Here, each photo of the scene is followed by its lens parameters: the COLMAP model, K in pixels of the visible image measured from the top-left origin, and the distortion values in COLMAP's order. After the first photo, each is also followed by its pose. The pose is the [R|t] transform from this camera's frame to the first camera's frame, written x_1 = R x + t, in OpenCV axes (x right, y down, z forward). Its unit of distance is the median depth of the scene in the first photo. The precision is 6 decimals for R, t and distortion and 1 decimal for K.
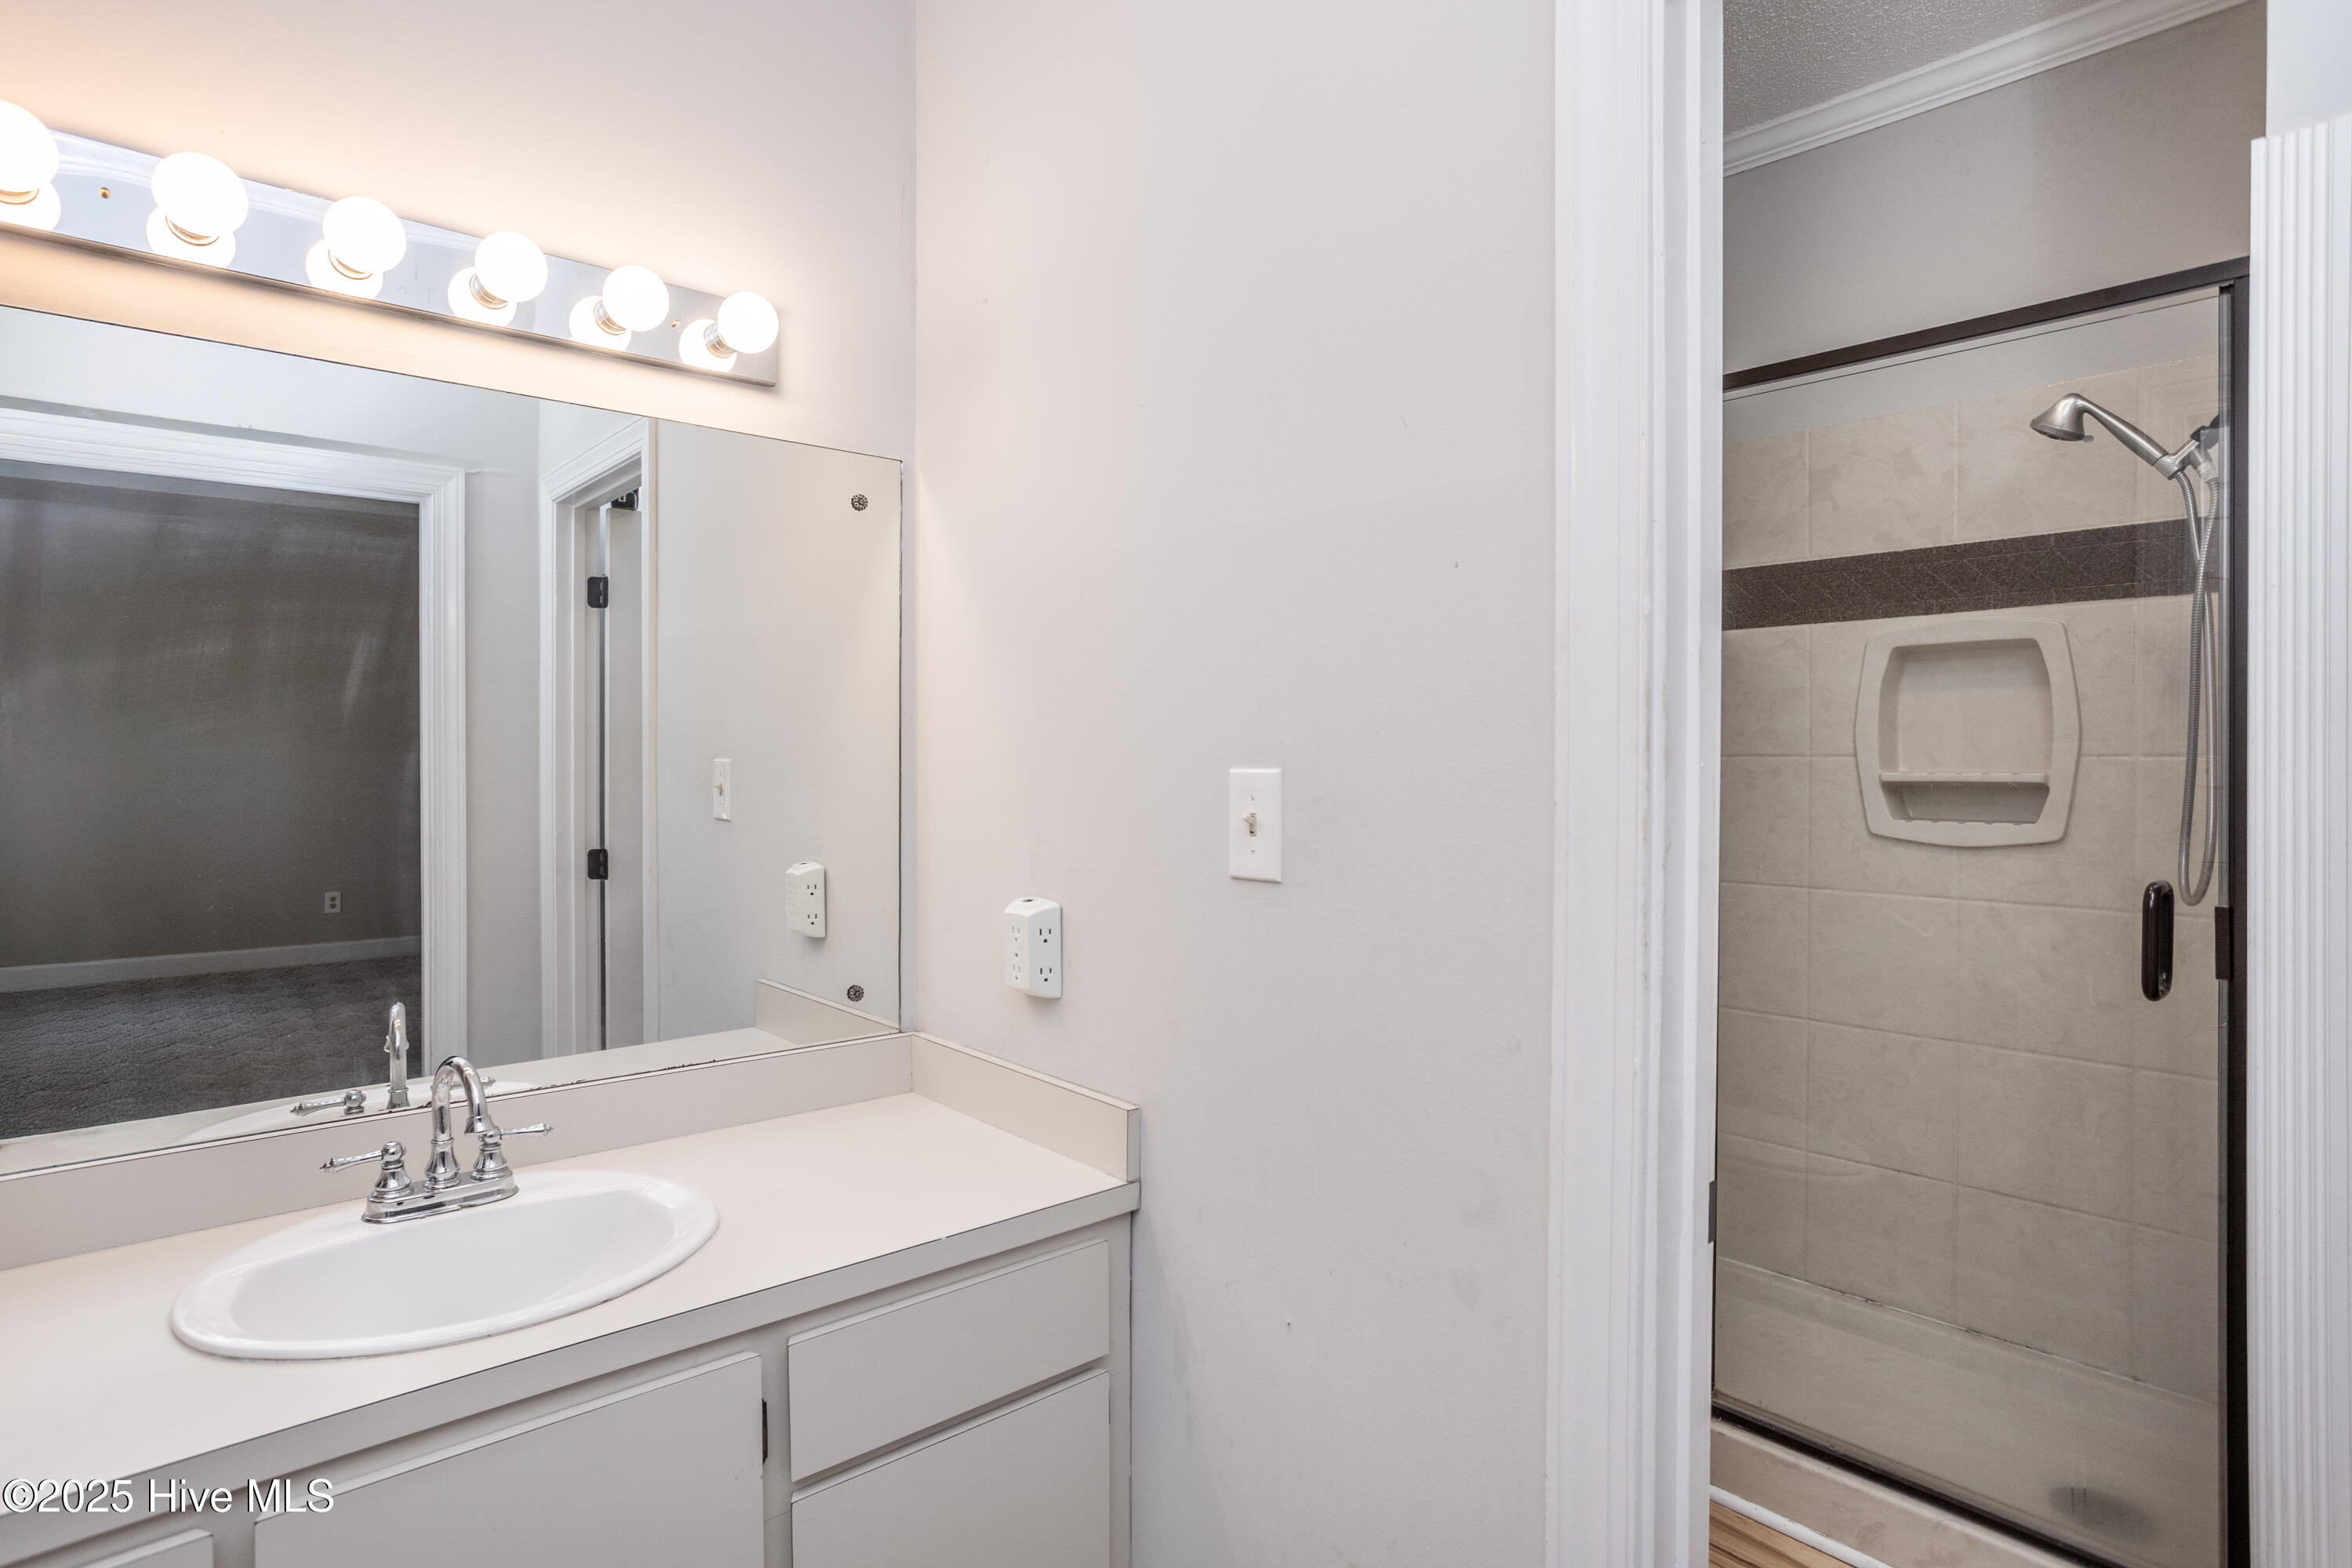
lens RADIAL K [[1255.5, 0, 1176.4], [0, 1255.5, 766.1], [0, 0, 1]] dist [0.006742, 0.003635]
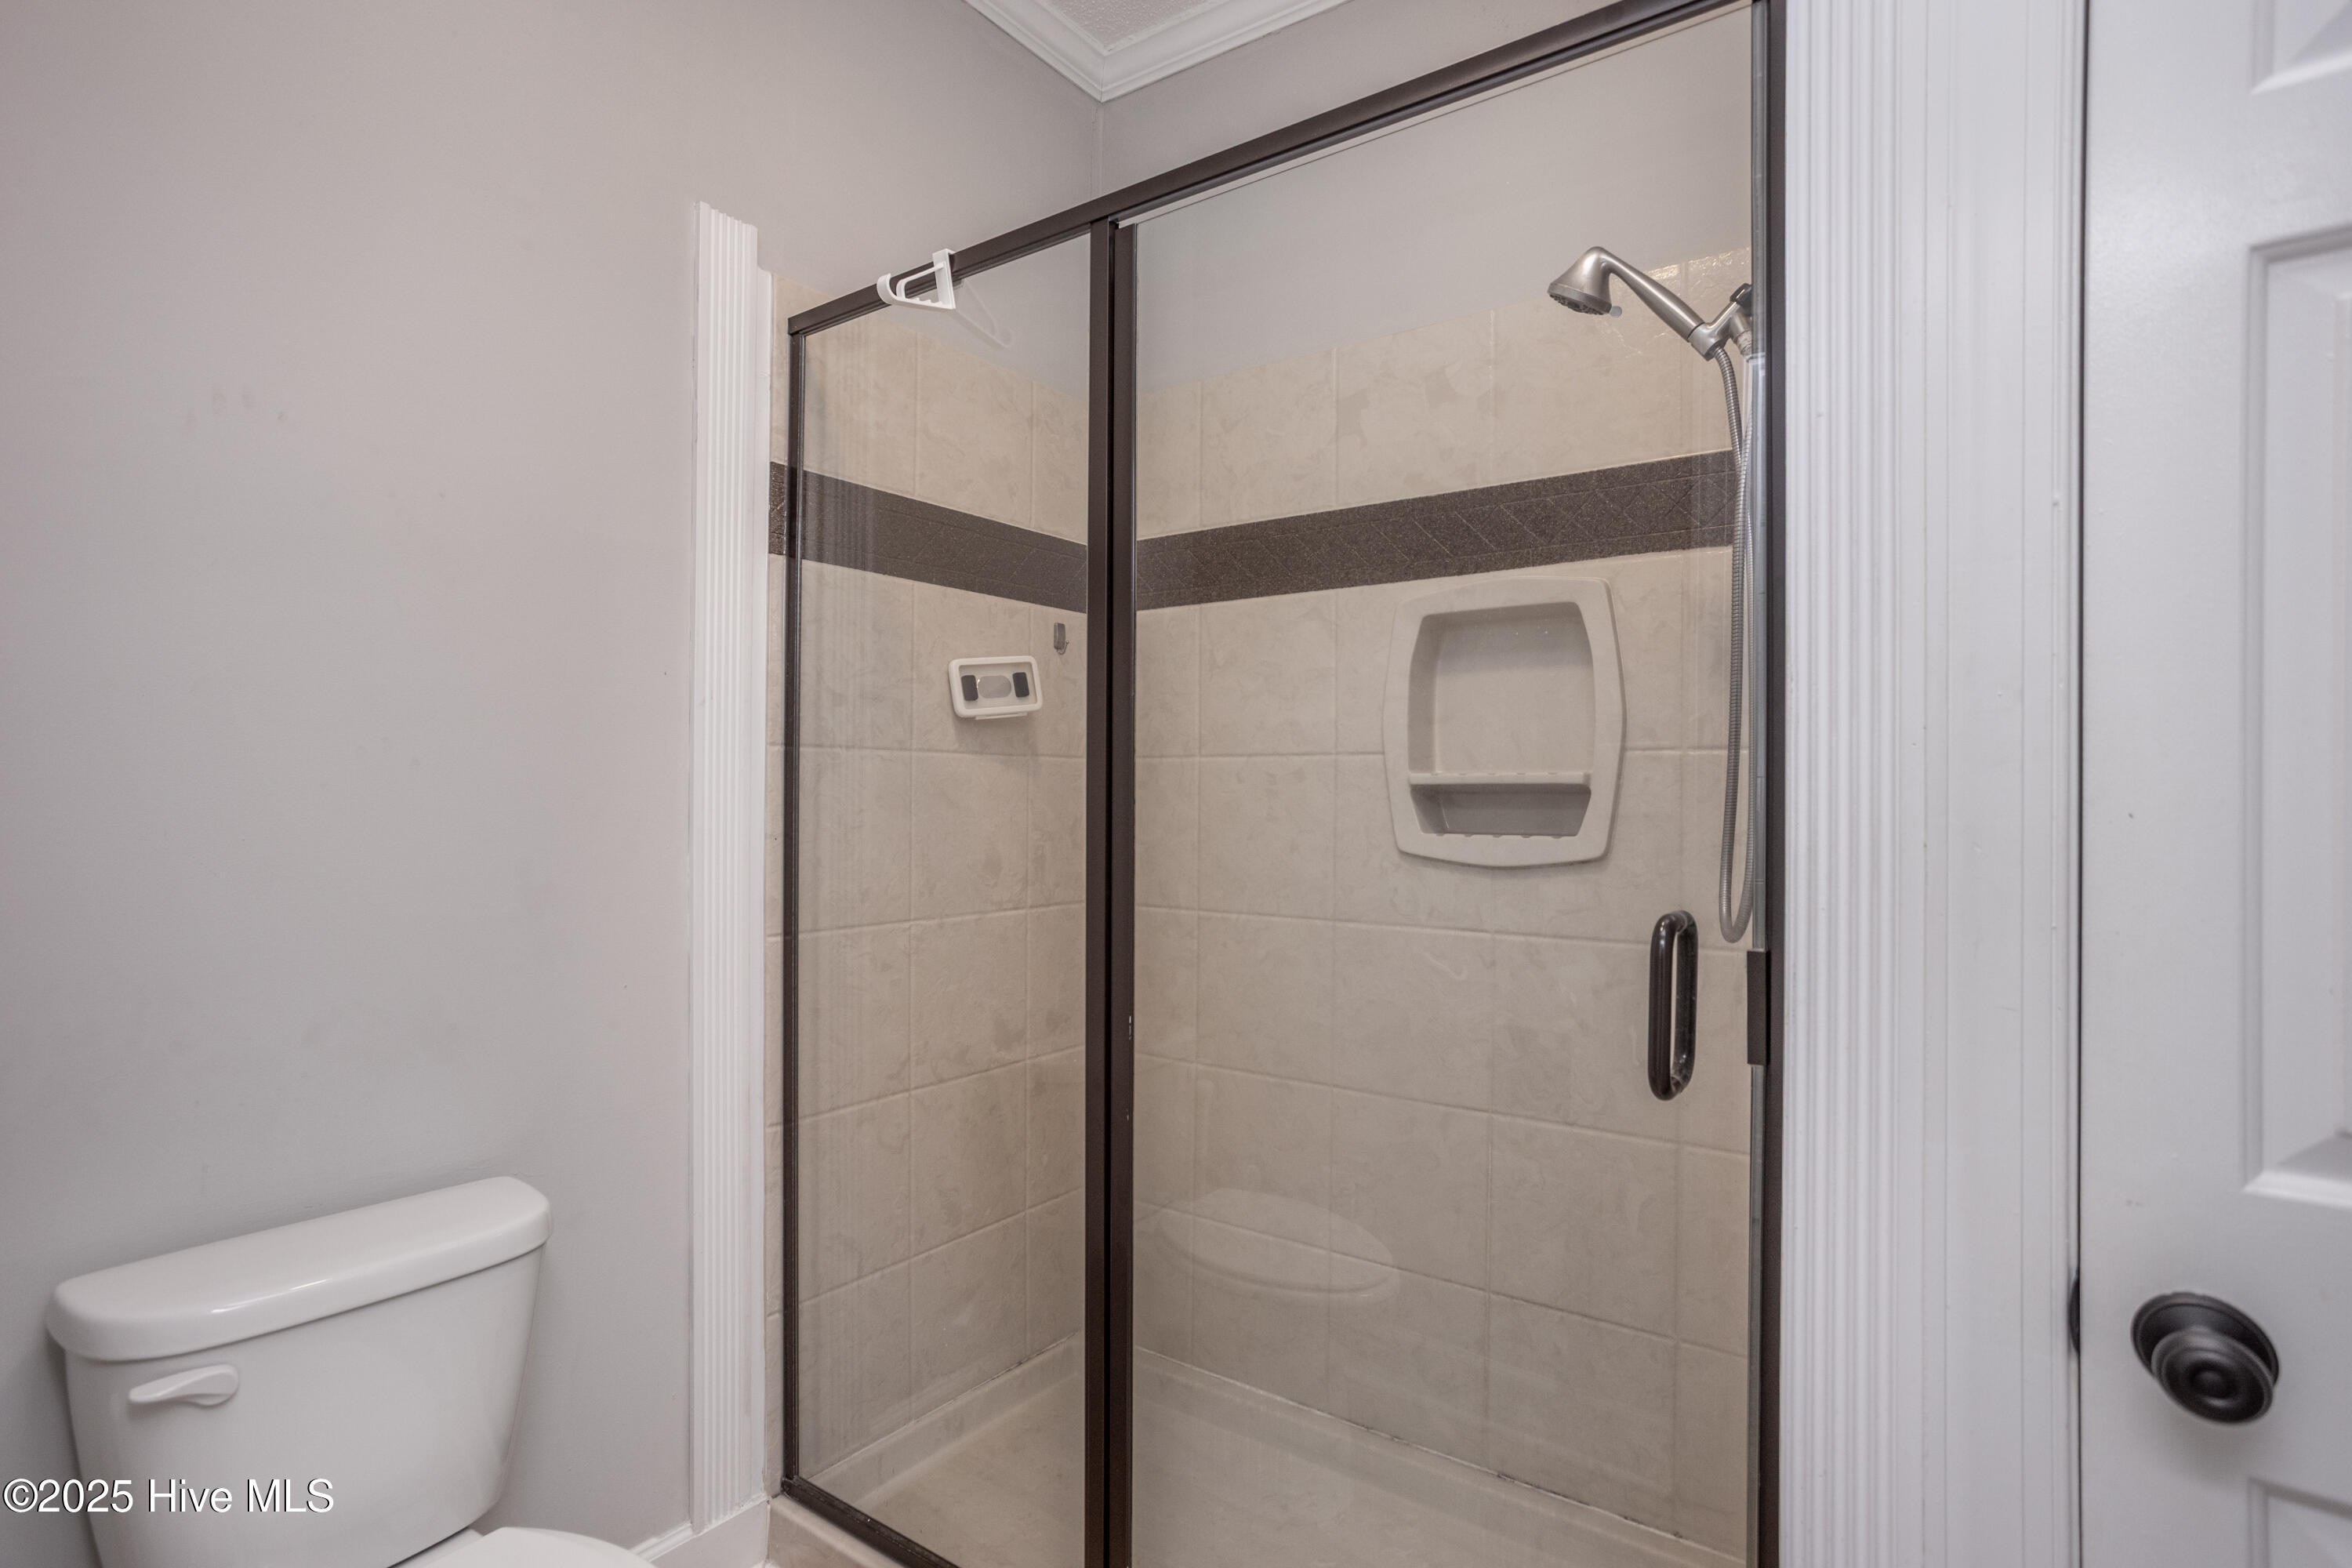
lens RADIAL K [[1182.7, 0, 1176.8], [0, 1182.7, 796.3], [0, 0, 1]] dist [-0.012080, 0.001212]
pose [[0.979747, 0.005661, 0.200159, 0.288149], [-0.004671, 0.999974, -0.005420, 0.025690], [-0.200184, 0.004375, 0.979749, 0.324441]]
